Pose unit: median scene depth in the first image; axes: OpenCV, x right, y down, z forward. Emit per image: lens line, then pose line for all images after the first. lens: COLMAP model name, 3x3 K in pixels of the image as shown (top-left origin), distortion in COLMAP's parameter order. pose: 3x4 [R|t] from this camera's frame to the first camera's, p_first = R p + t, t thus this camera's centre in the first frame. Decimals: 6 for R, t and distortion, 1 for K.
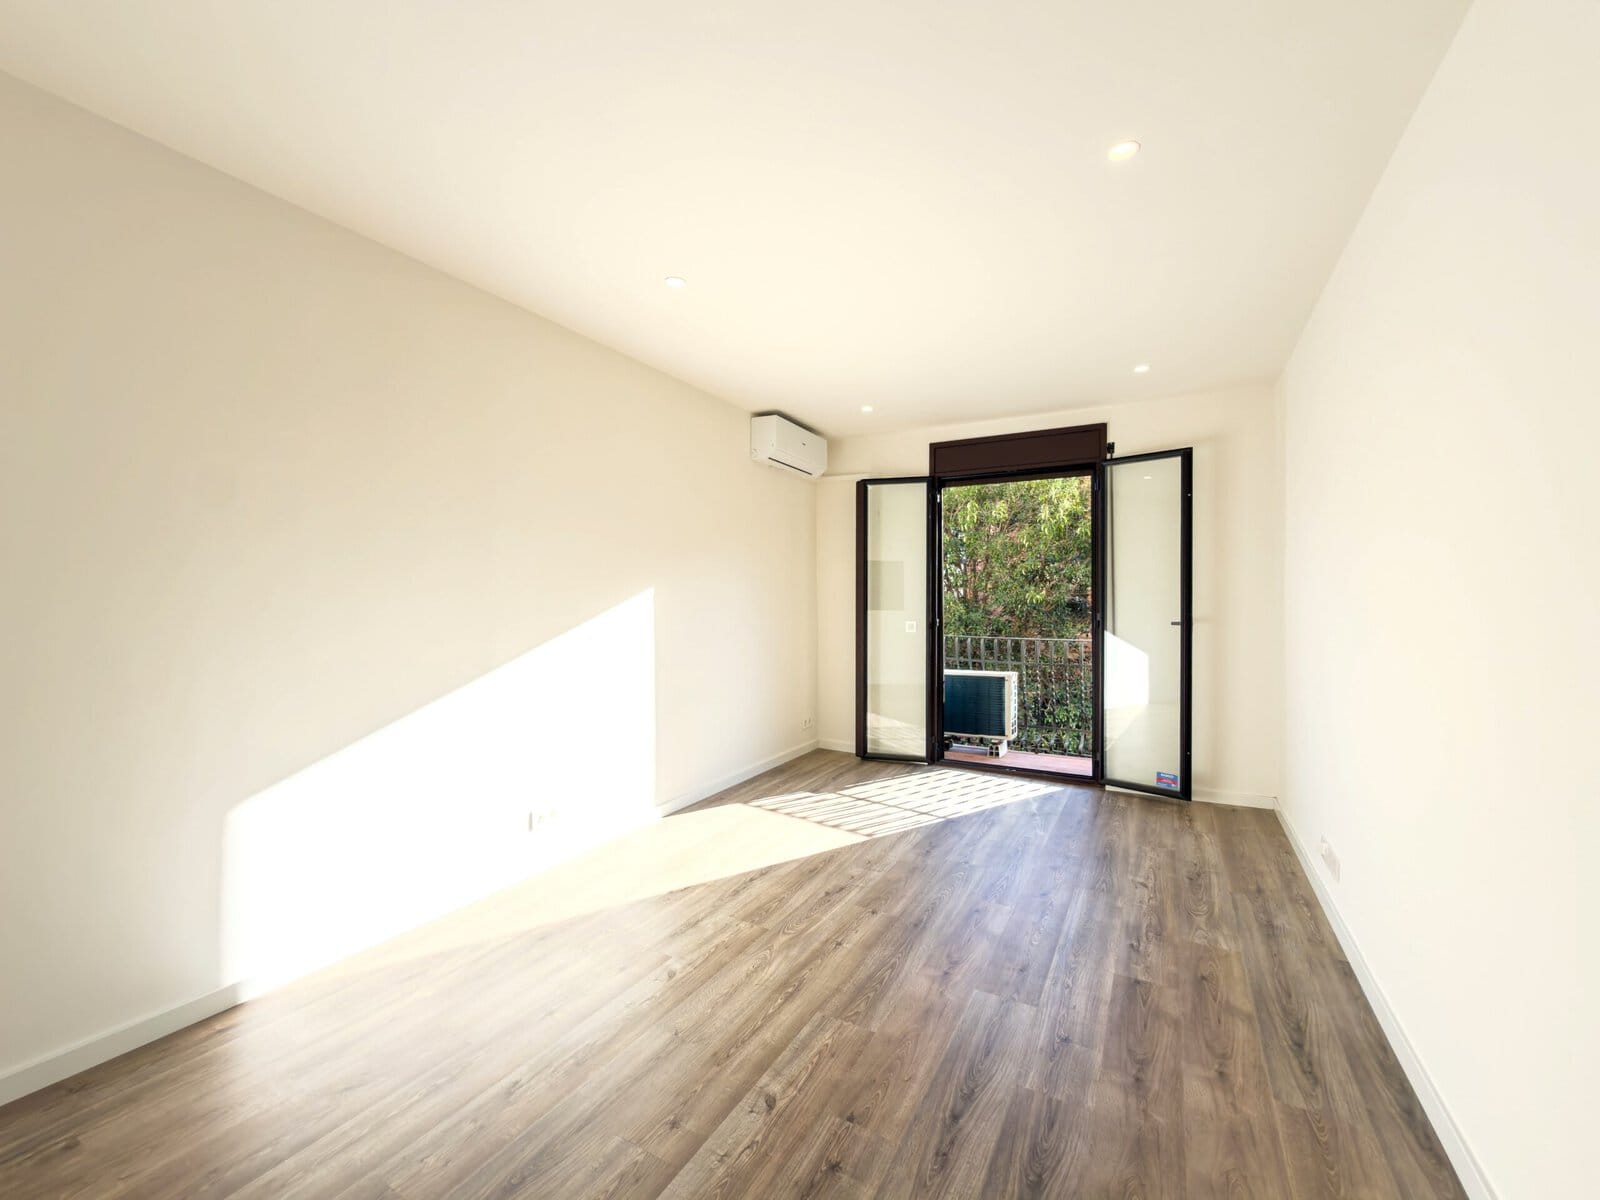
lens RADIAL K [[648.1, 0, 800.0], [0, 648.1, 600.0], [0, 0, 1]] dist [-0.000391, -0.000014]
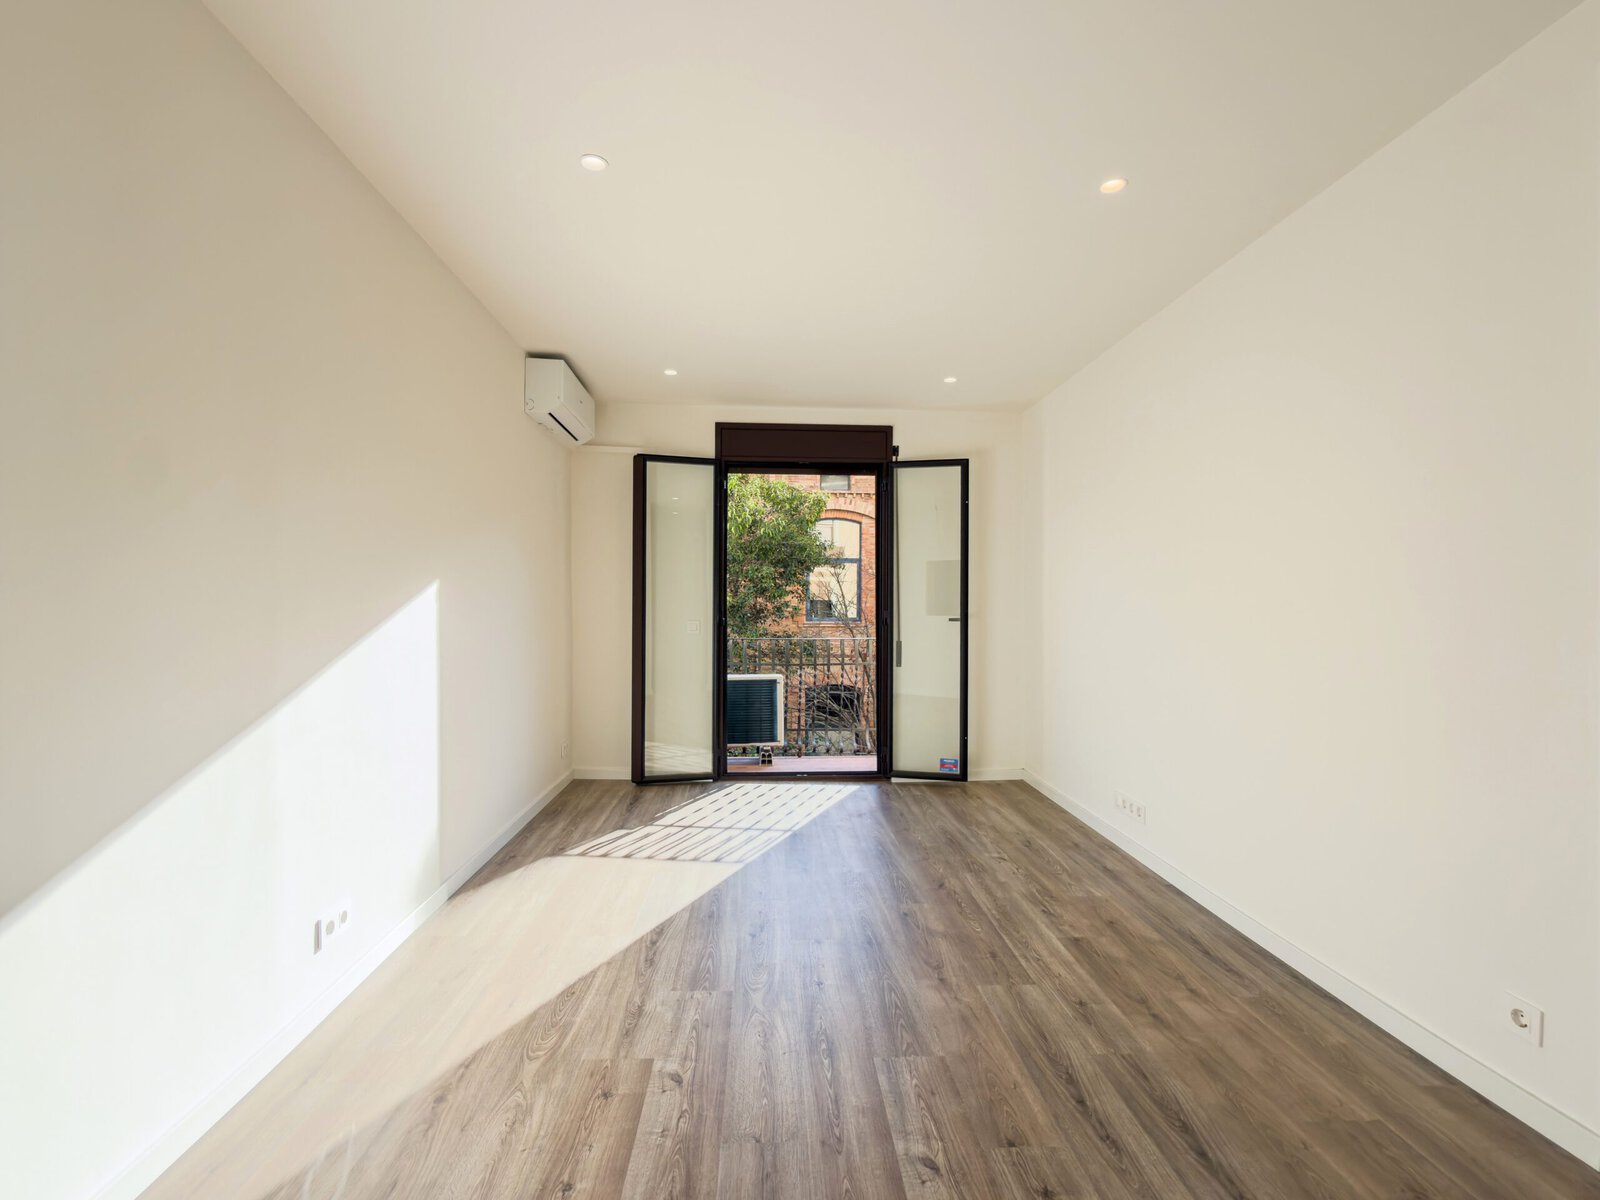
lens RADIAL K [[725.3, 0, 800.0], [0, 725.3, 600.0], [0, 0, 1]] dist [0.001395, 0.000216]
pose [[0.848000, 0.006645, 0.529954, -0.286757], [-0.003441, 0.999969, -0.007033, 0.013264], [-0.529985, 0.004141, 0.847997, 0.109390]]
